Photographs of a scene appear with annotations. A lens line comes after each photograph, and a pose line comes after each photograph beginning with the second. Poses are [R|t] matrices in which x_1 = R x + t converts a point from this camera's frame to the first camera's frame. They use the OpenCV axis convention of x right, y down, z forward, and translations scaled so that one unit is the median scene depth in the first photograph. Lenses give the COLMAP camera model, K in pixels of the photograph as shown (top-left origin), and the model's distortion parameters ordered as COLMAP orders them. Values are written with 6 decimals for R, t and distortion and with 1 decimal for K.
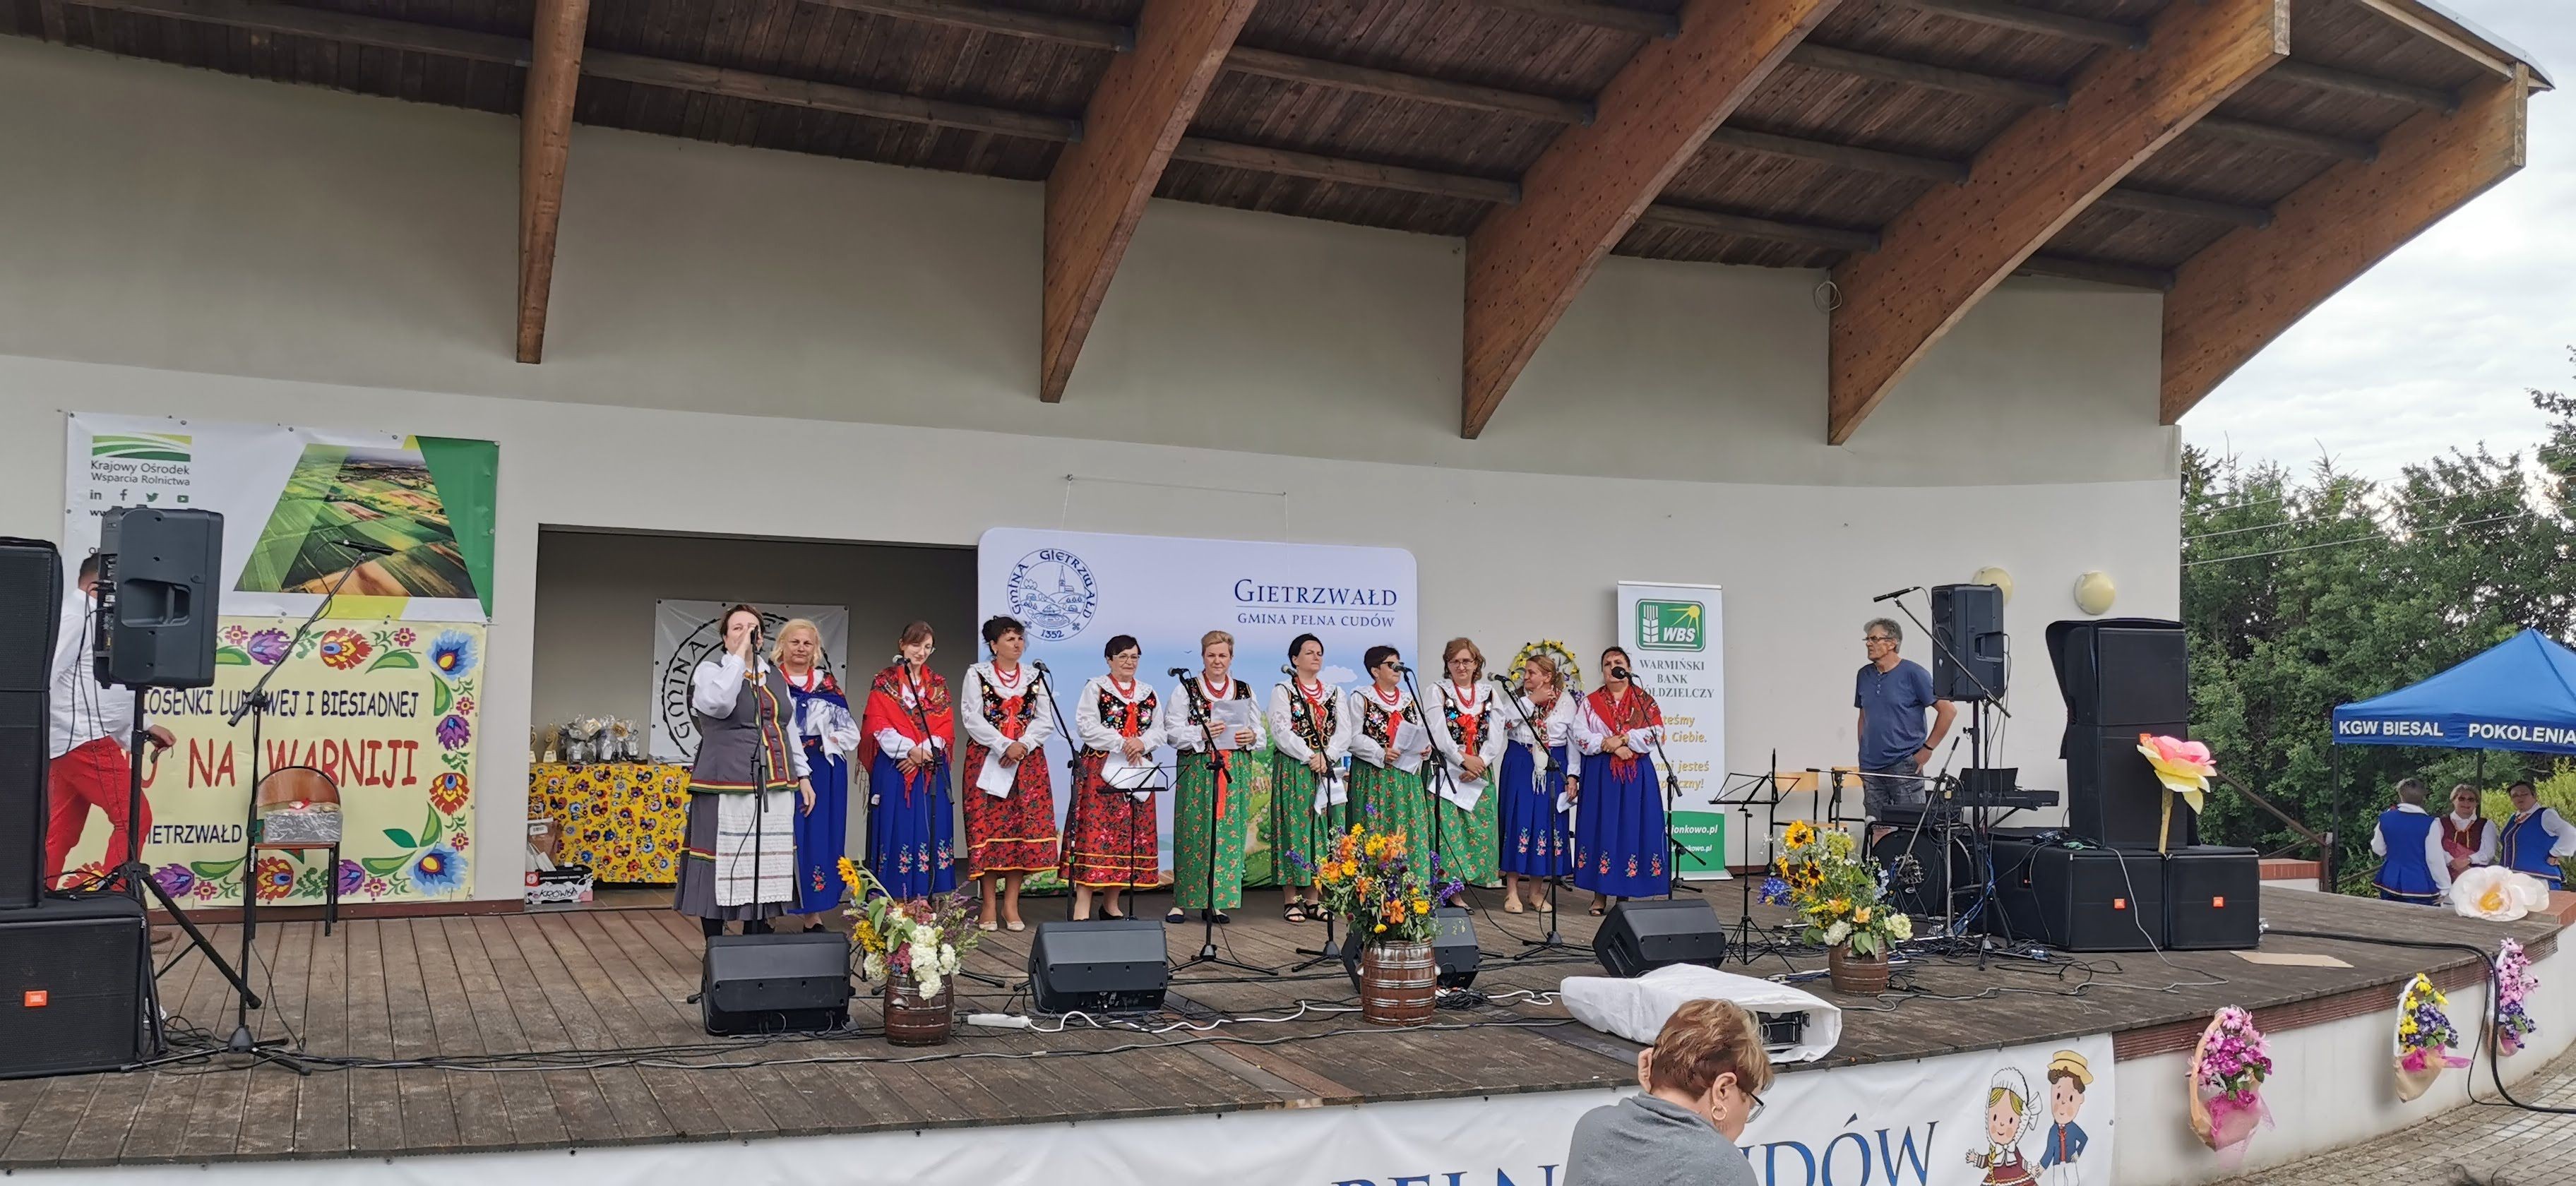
lens RADIAL K [[1999.3, 0, 1279.5], [0, 1999.3, 562.5], [0, 0, 1]] dist [0.067990, -0.104368]
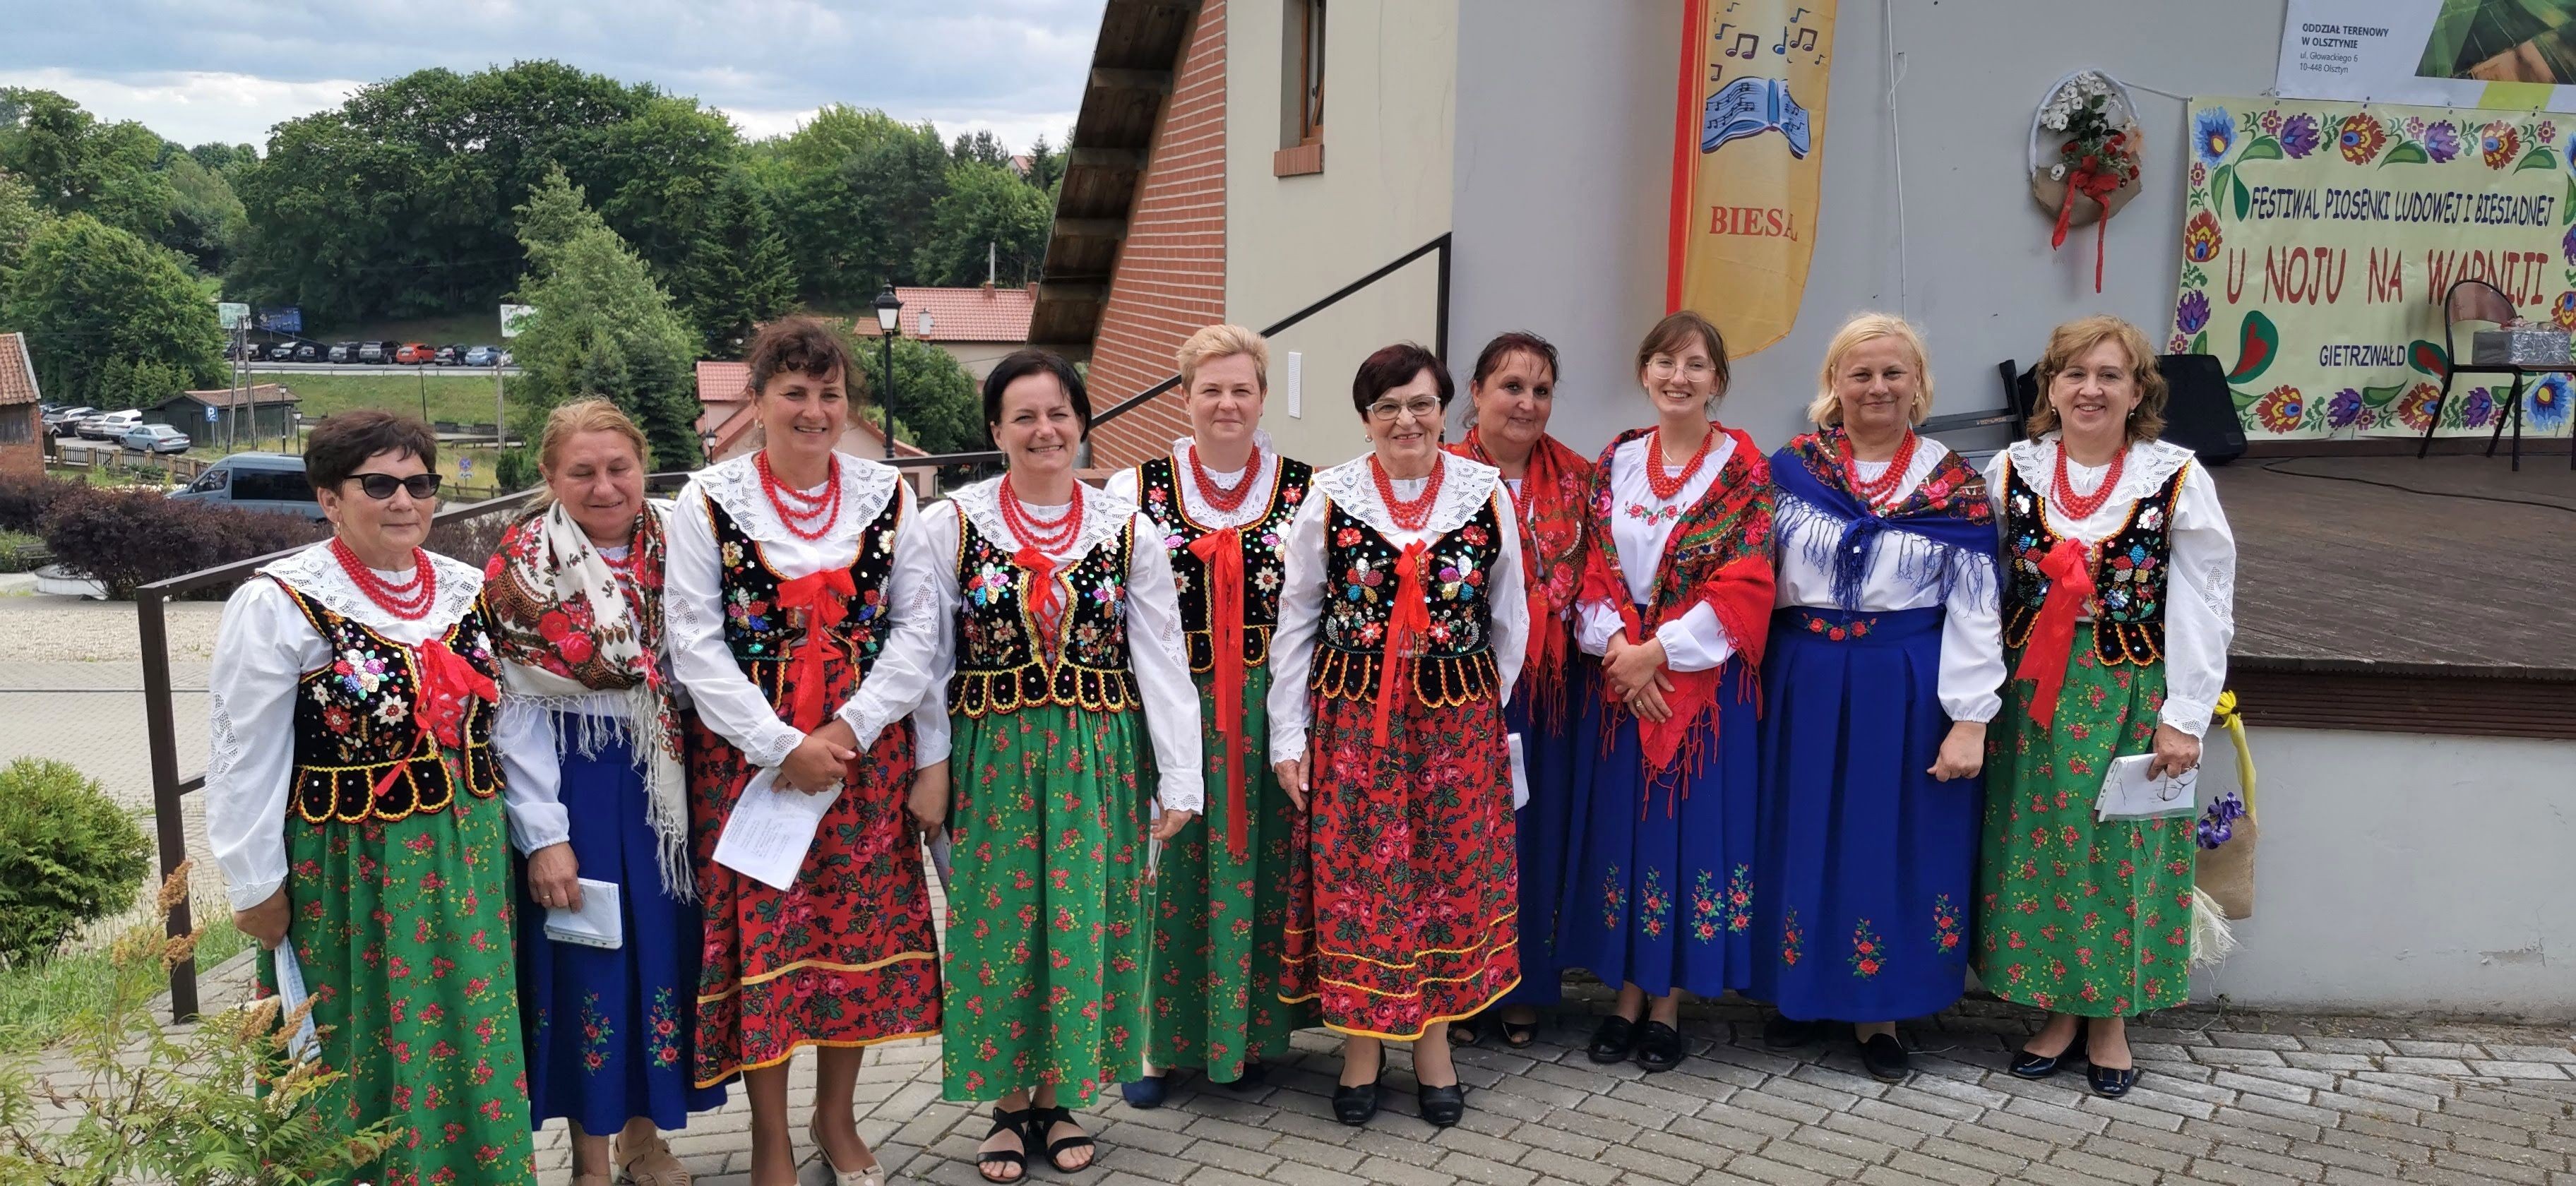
lens RADIAL K [[1999.3, 0, 1279.5], [0, 1999.3, 562.5], [0, 0, 1]] dist [0.067990, -0.104368]
pose [[0.981198, 0.028451, -0.190896, -0.779860], [0.012850, 0.977252, 0.211693, 0.026863], [0.192576, -0.210166, 0.958512, 0.033573]]
